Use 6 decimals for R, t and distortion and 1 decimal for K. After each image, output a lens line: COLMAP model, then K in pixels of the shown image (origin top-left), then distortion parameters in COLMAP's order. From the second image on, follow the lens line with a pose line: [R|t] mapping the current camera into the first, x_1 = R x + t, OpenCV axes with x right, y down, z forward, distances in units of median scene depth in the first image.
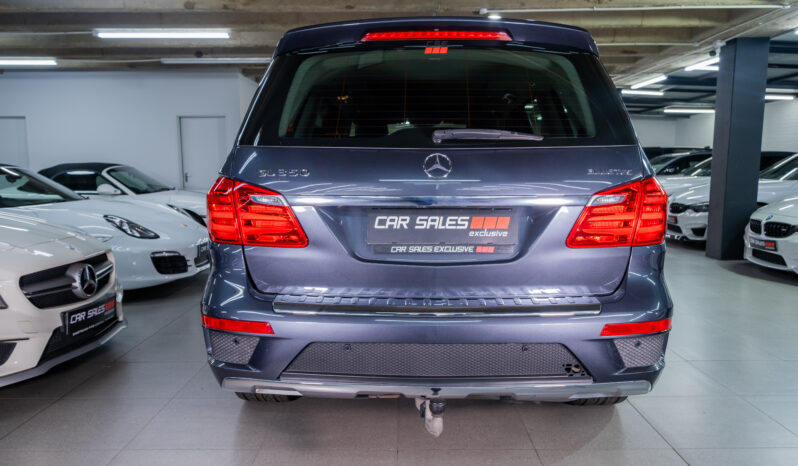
lens RADIAL K [[585.1, 0, 398.4], [0, 585.1, 251.6], [0, 0, 1]] dist [0.002528, 0.000417]
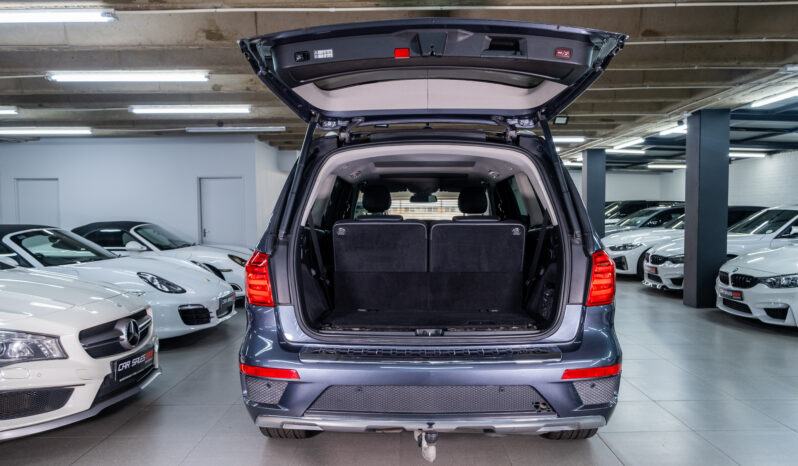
lens RADIAL K [[585.1, 0, 398.4], [0, 585.1, 251.6], [0, 0, 1]] dist [0.002528, 0.000417]
pose [[0.999955, -0.007279, -0.006011, 0.002799], [0.006817, 0.997267, -0.073572, -0.016135], [0.006530, 0.073528, 0.997272, -0.114379]]
